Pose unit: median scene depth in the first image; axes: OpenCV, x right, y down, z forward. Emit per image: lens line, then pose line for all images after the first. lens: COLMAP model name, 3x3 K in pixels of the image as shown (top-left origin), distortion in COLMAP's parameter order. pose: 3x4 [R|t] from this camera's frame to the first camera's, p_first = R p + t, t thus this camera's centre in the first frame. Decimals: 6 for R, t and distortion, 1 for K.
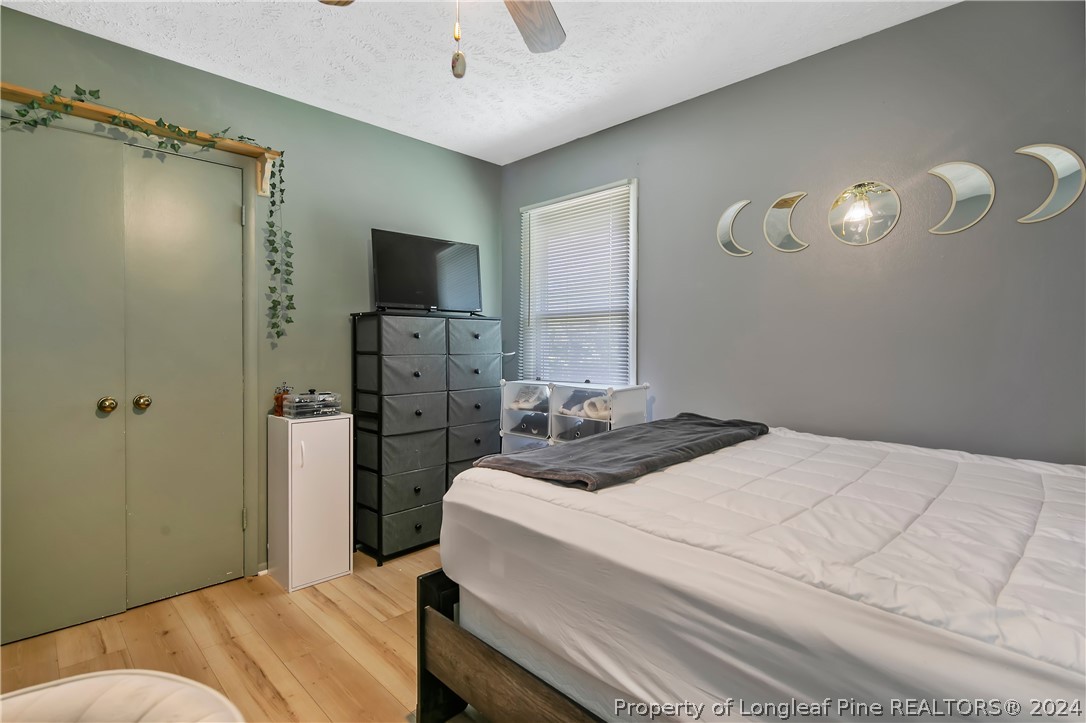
lens RADIAL K [[526.8, 0, 547.2], [0, 526.8, 354.5], [0, 0, 1]] dist [0.002696, -0.004621]
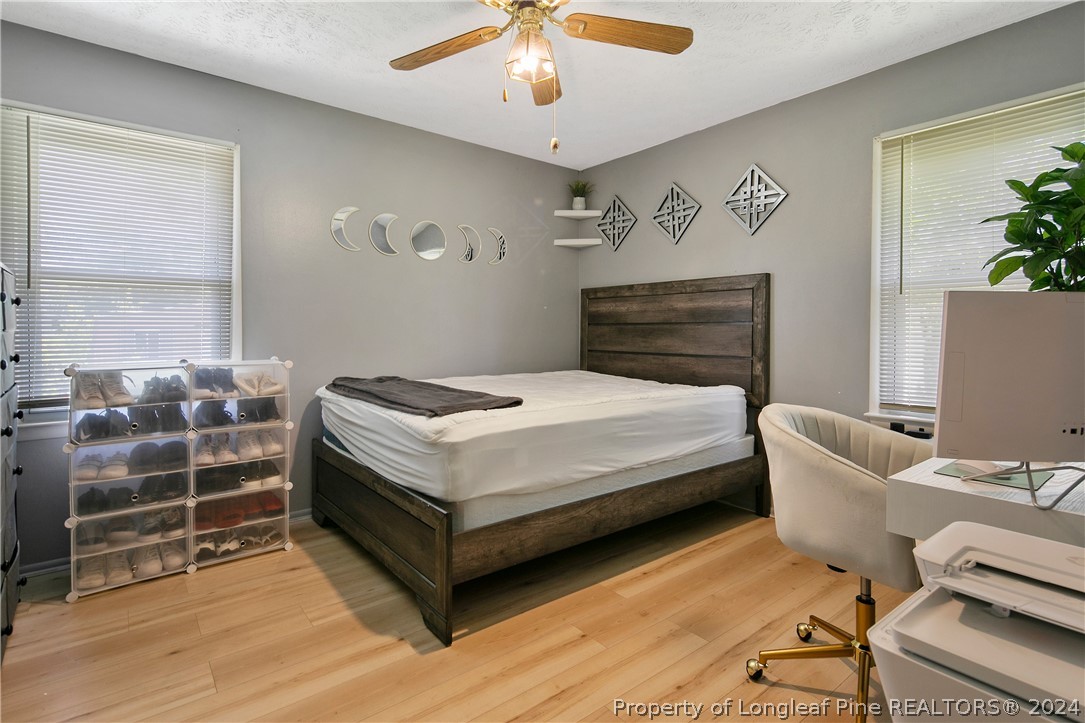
lens RADIAL K [[526.4, 0, 543.8], [0, 526.4, 342.4], [0, 0, 1]] dist [0.002696, -0.004621]
pose [[0.130120, -0.029283, 0.991066, -0.711923], [0.019183, 0.999451, 0.027012, 0.009717], [-0.991313, 0.015497, 0.130610, 0.329299]]
